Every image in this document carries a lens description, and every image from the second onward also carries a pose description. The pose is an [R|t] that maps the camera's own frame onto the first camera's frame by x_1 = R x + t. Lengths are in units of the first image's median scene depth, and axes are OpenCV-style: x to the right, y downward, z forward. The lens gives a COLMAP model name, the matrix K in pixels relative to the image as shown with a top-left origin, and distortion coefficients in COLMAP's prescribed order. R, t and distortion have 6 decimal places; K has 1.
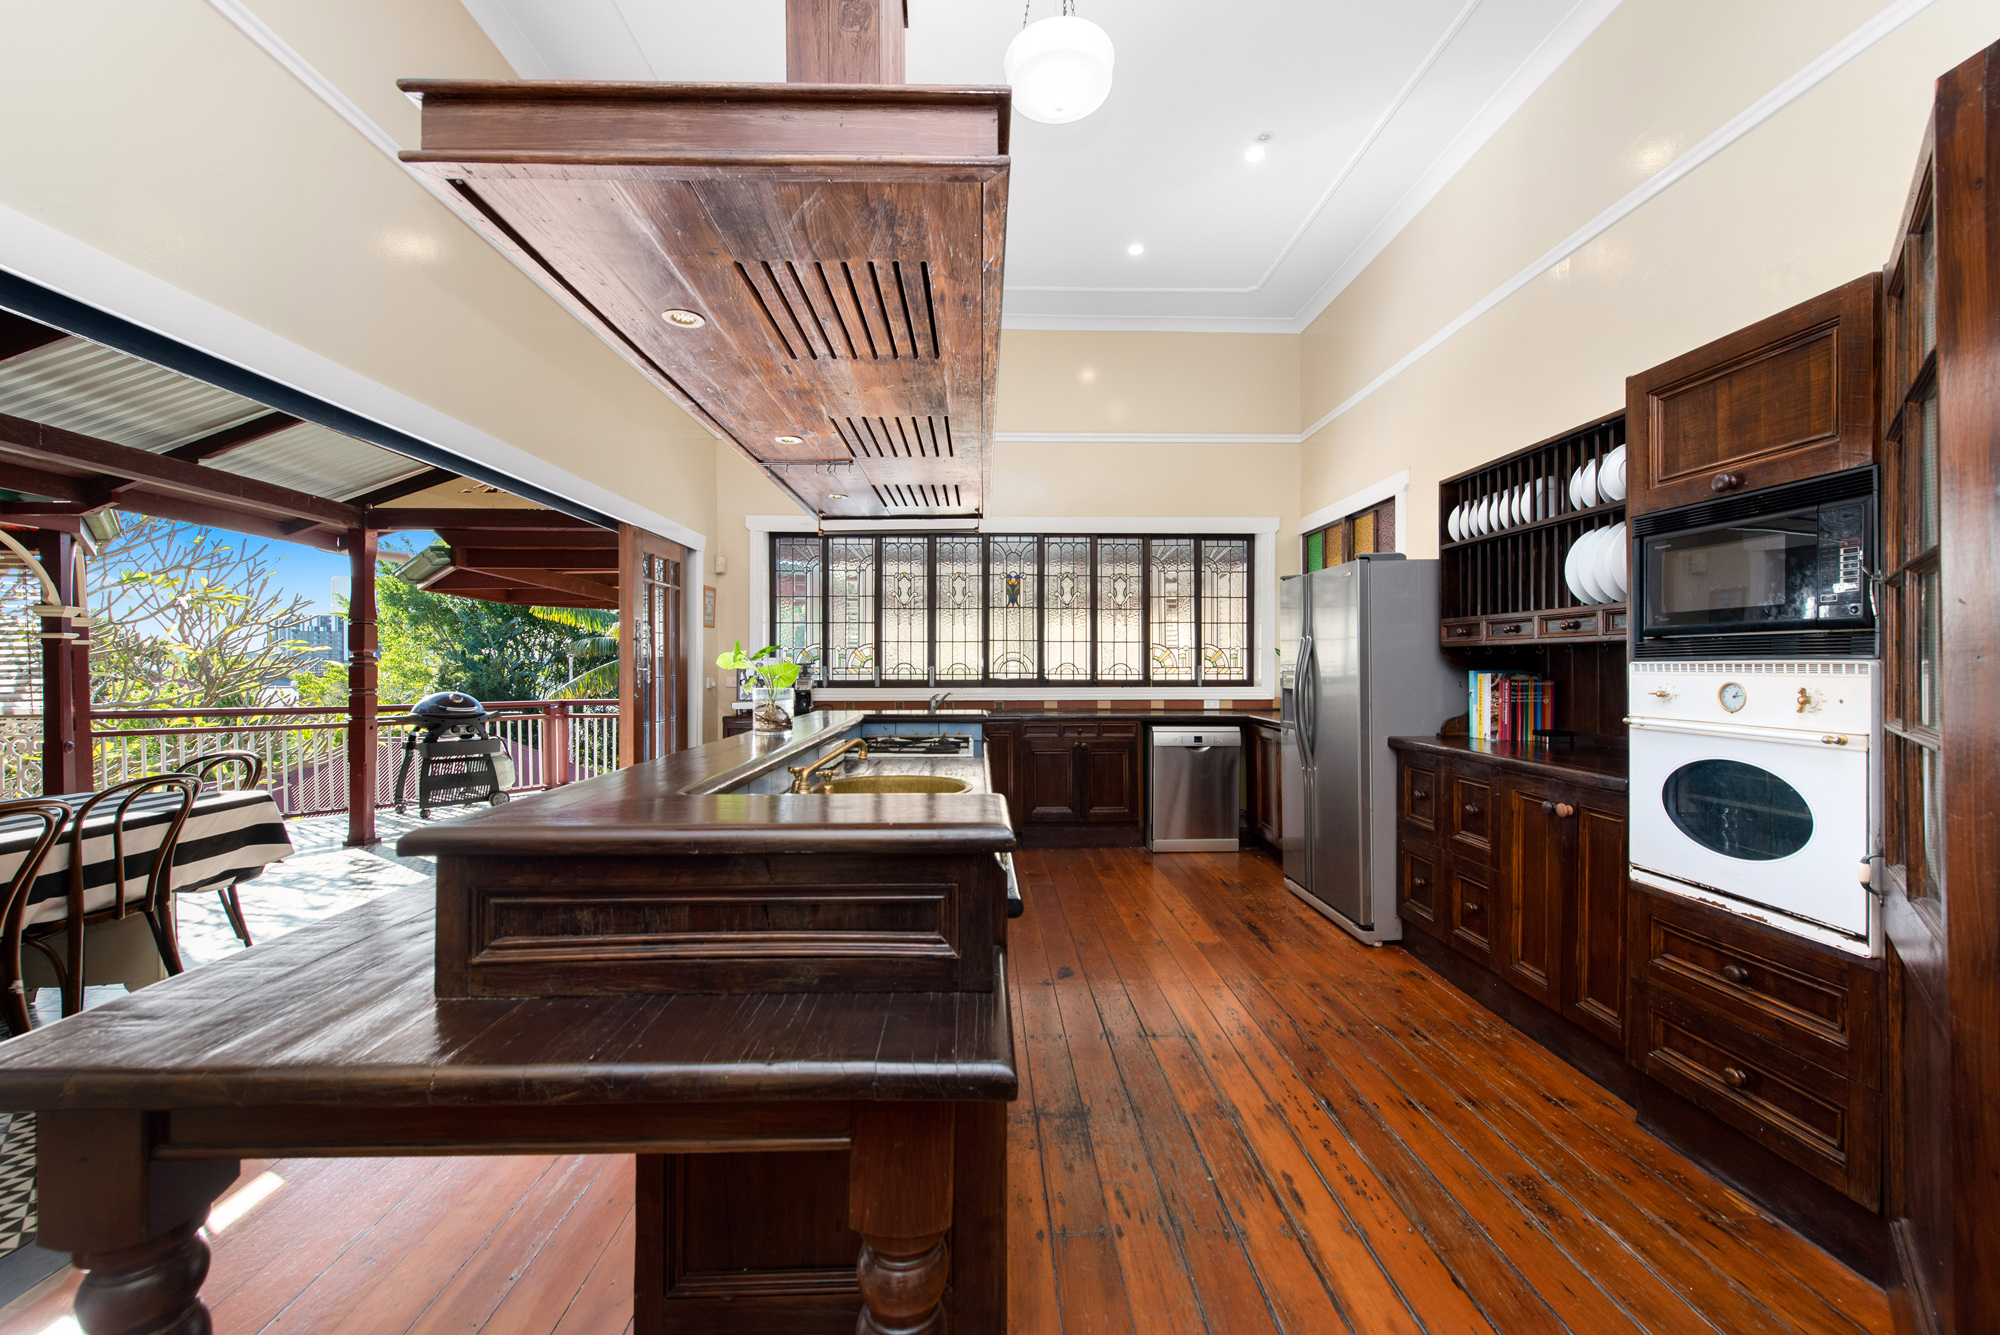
lens RADIAL K [[792.1, 0, 997.4], [0, 792.1, 666.1], [0, 0, 1]] dist [-0.003115, -0.000280]
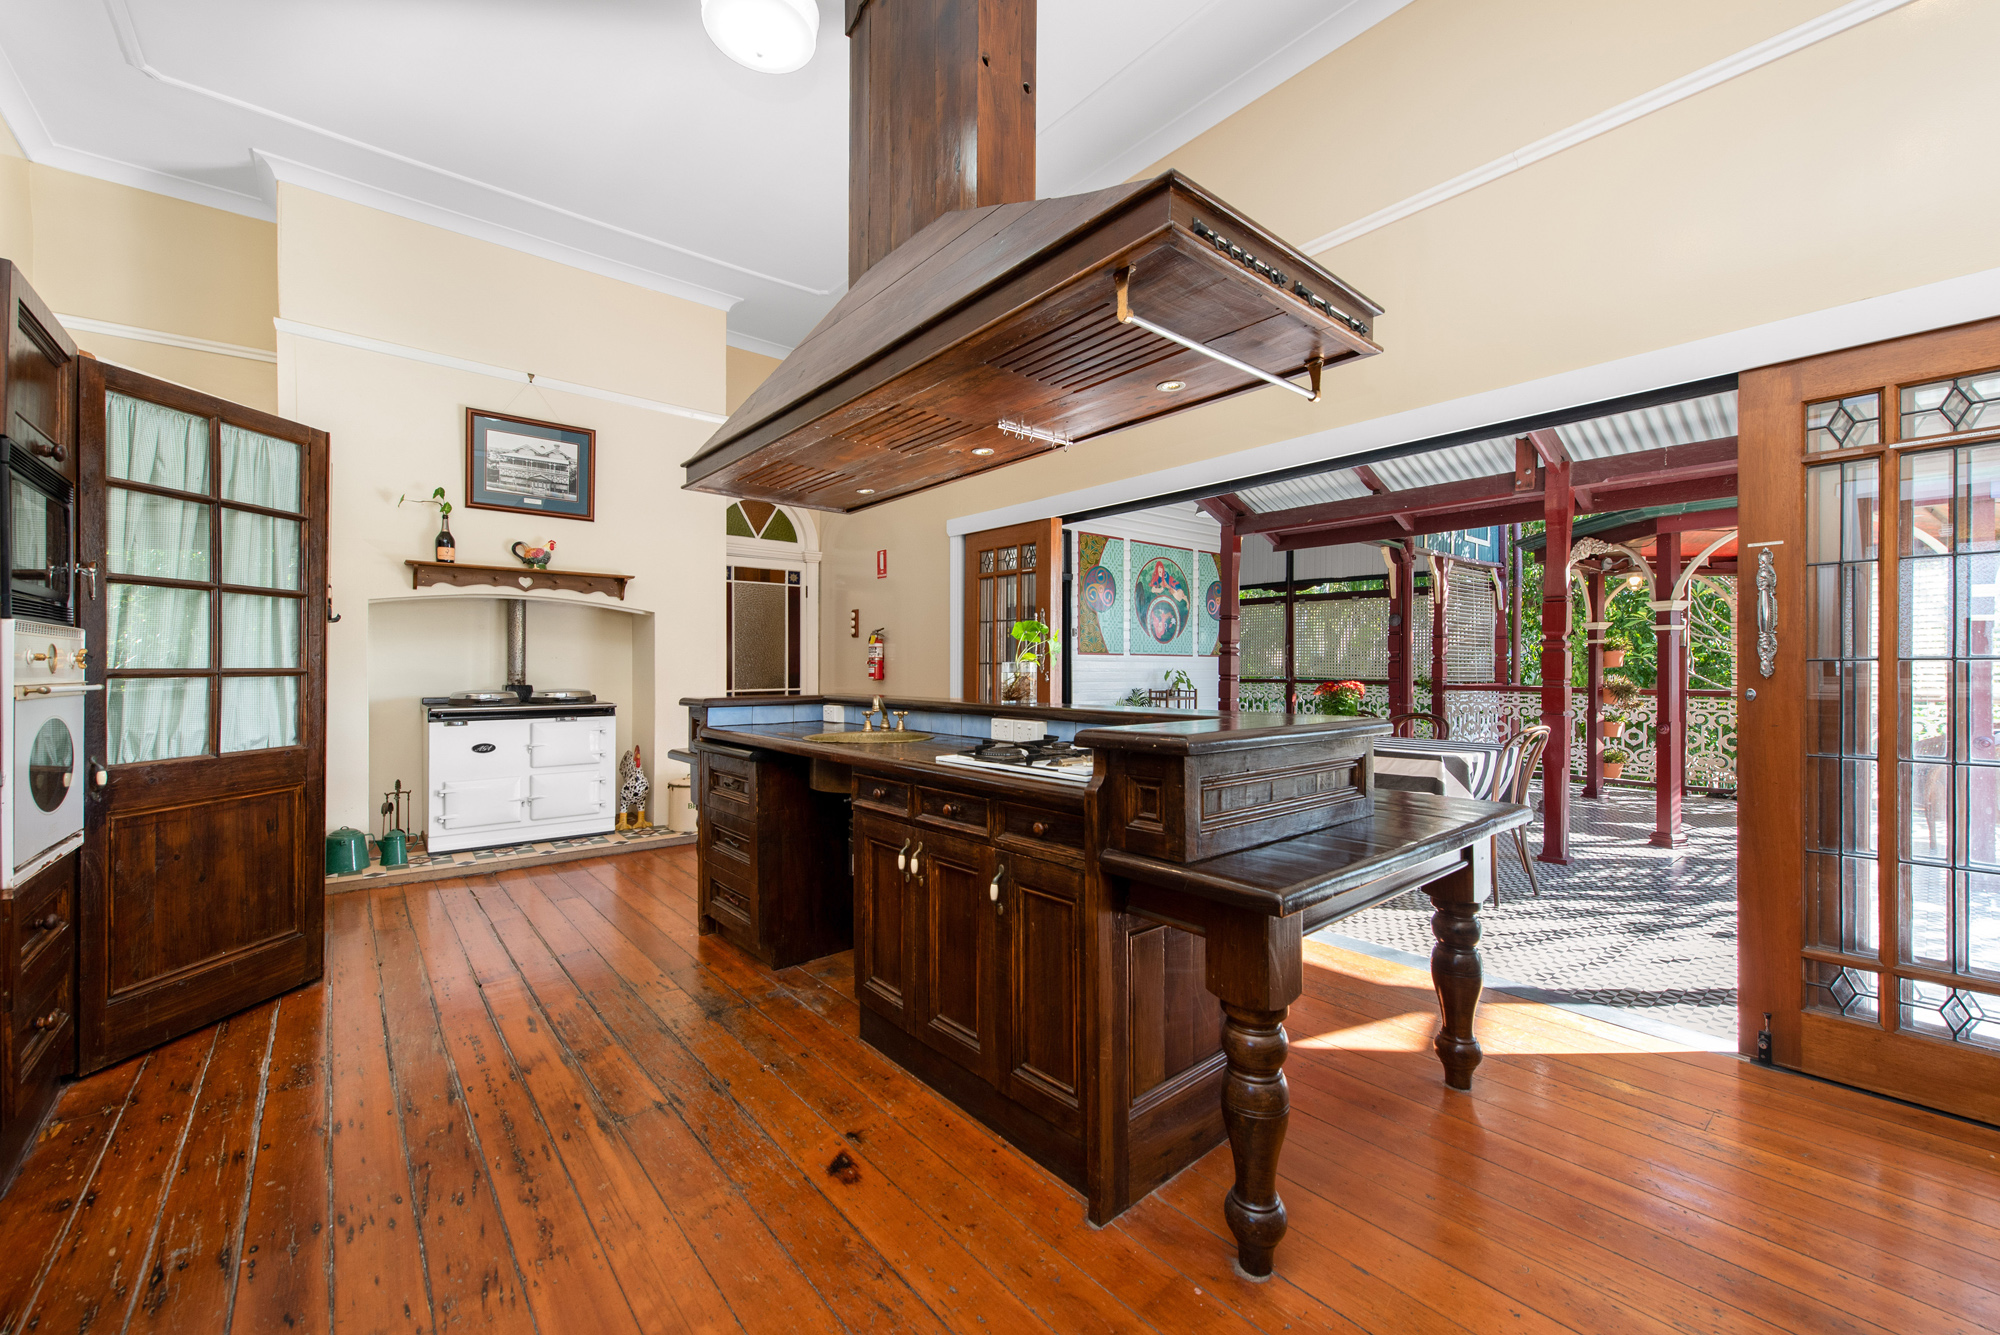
lens RADIAL K [[792.1, 0, 994.0], [0, 792.1, 668.3], [0, 0, 1]] dist [-0.003115, -0.000280]
pose [[-0.780373, -0.004276, -0.625300, 0.560843], [-0.004408, 0.999989, -0.001338, 0.047000], [0.625299, 0.001712, -0.780383, 2.361081]]
